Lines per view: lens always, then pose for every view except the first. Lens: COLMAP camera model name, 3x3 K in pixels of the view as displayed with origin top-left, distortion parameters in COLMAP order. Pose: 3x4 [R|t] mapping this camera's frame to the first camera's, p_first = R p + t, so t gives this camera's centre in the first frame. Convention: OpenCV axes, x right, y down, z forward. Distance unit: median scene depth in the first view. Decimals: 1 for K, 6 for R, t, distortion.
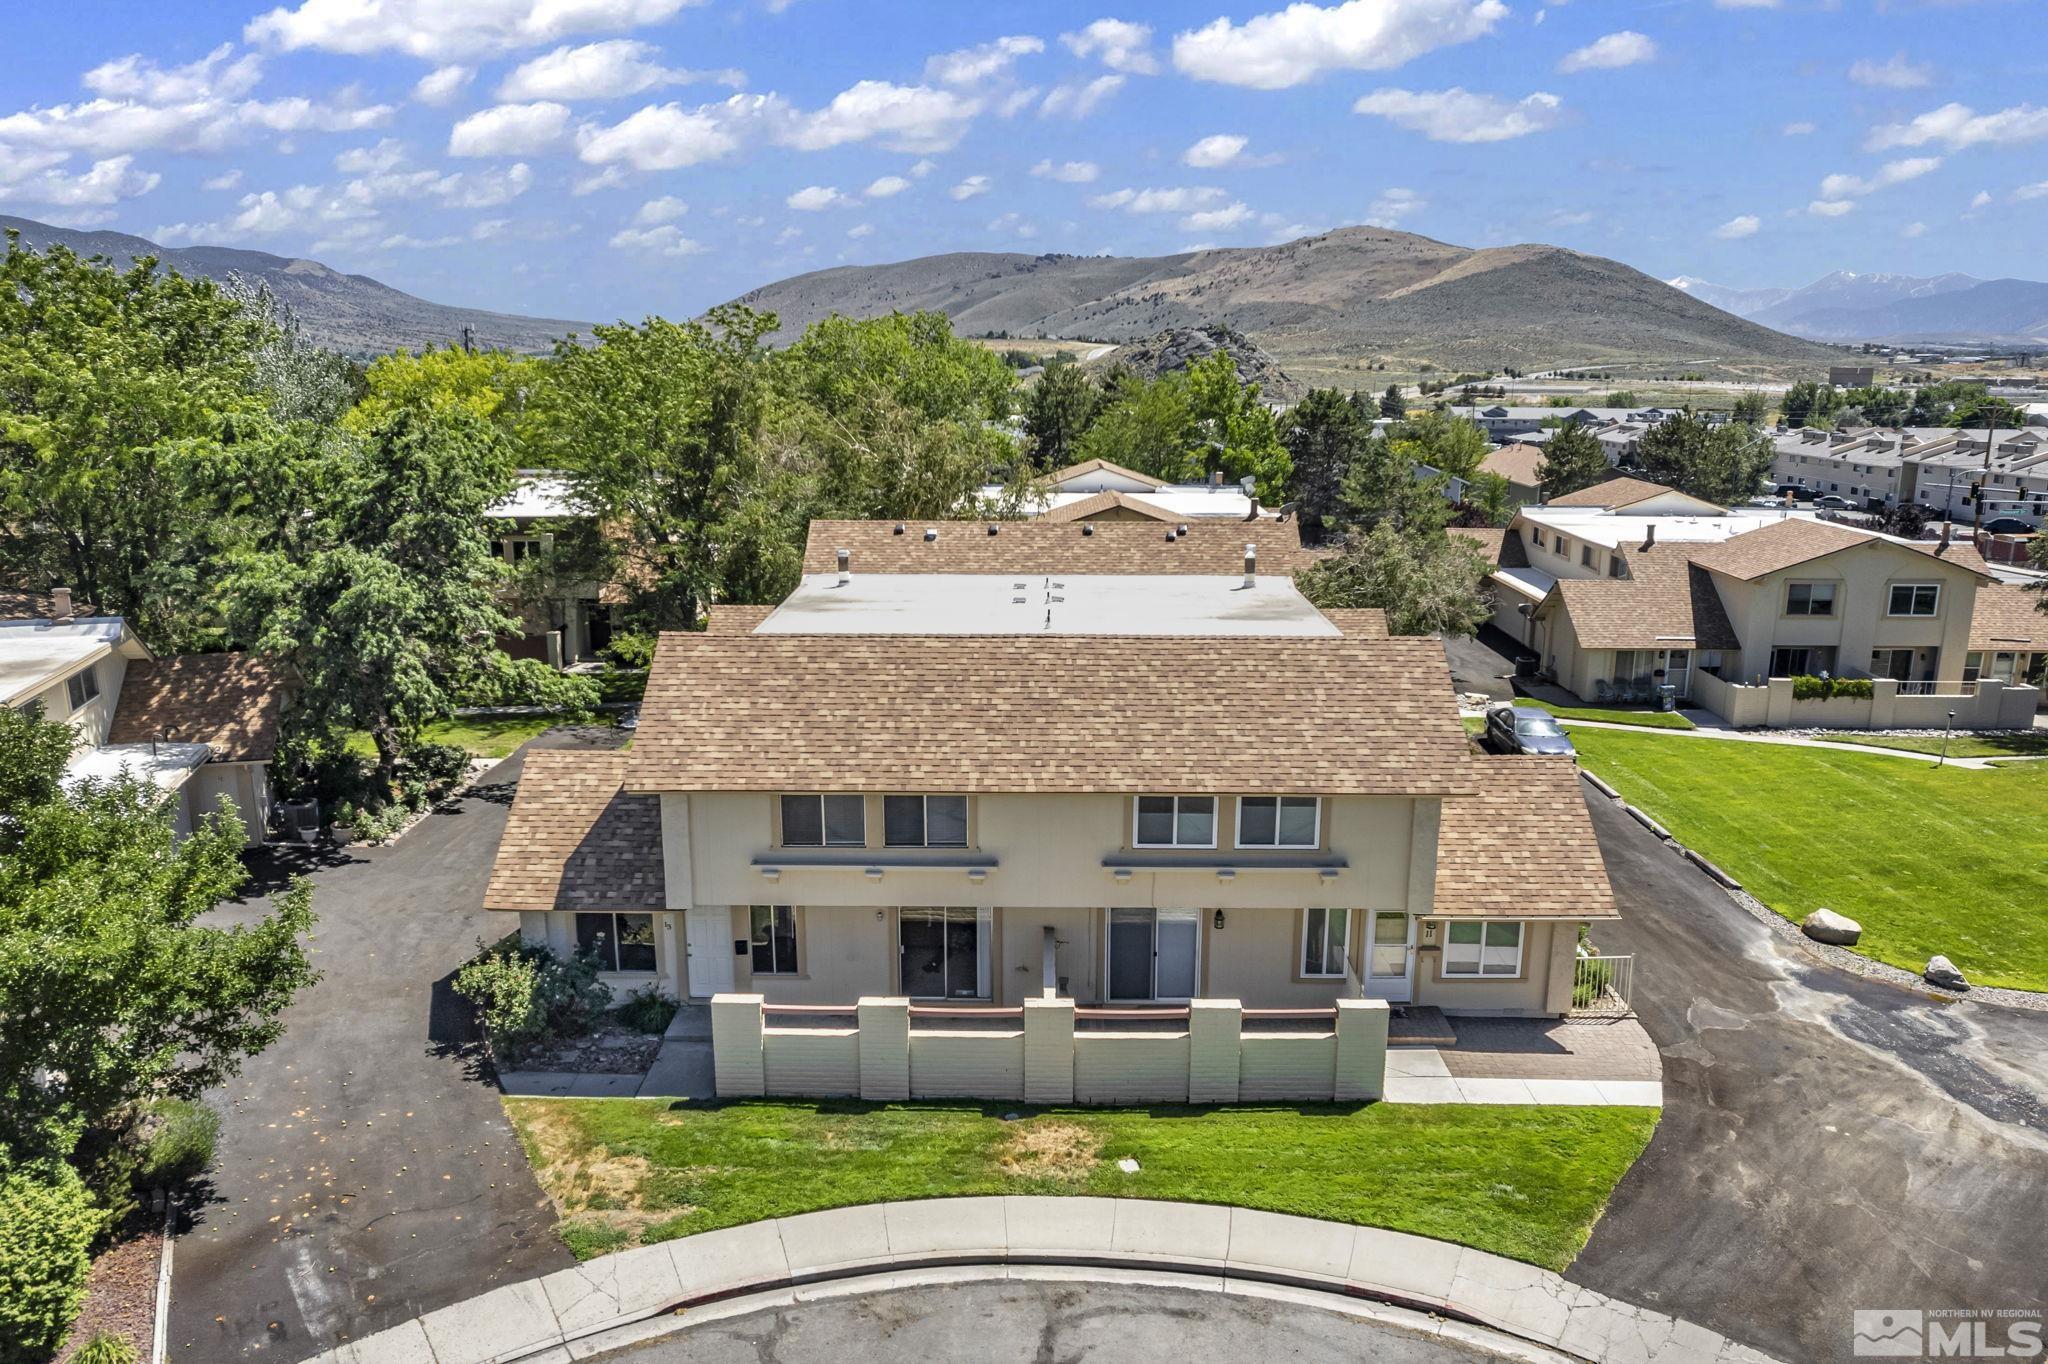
lens RADIAL K [[1454.8, 0, 1047.6], [0, 1454.8, 660.2], [0, 0, 1]] dist [-0.080536, 0.071892]
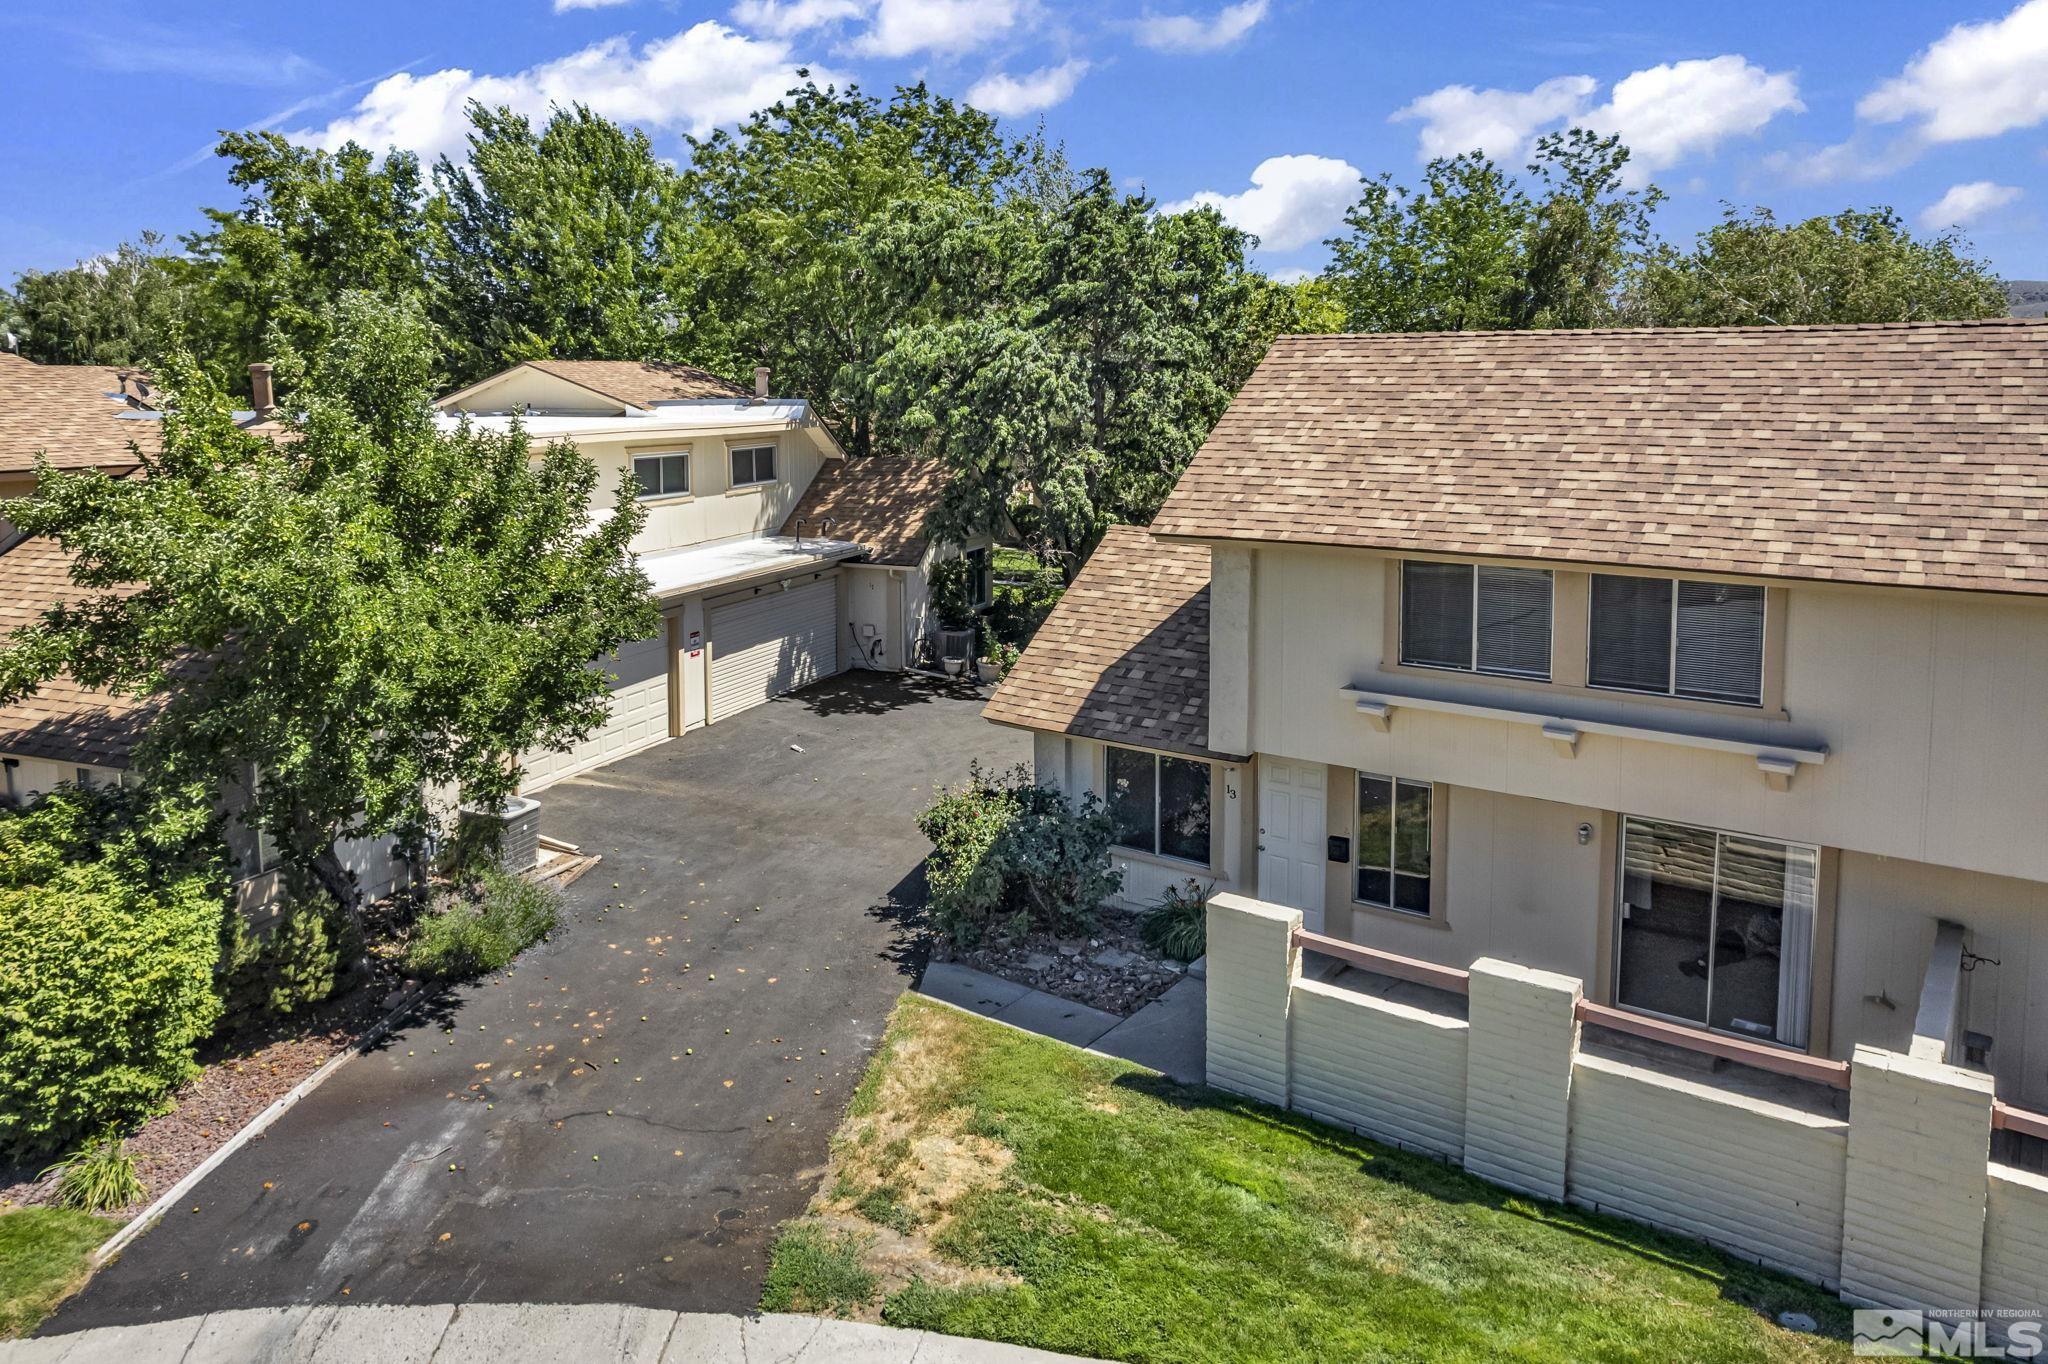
lens RADIAL K [[1417.1, 0, 1060.6], [0, 1417.1, 487.1], [0, 0, 1]] dist [-0.036969, 0.005235]
pose [[0.812508, 0.038911, -0.581649, 0.023944], [-0.121342, 0.987204, -0.103462, 0.128834], [0.570181, 0.154642, 0.806833, 0.458899]]
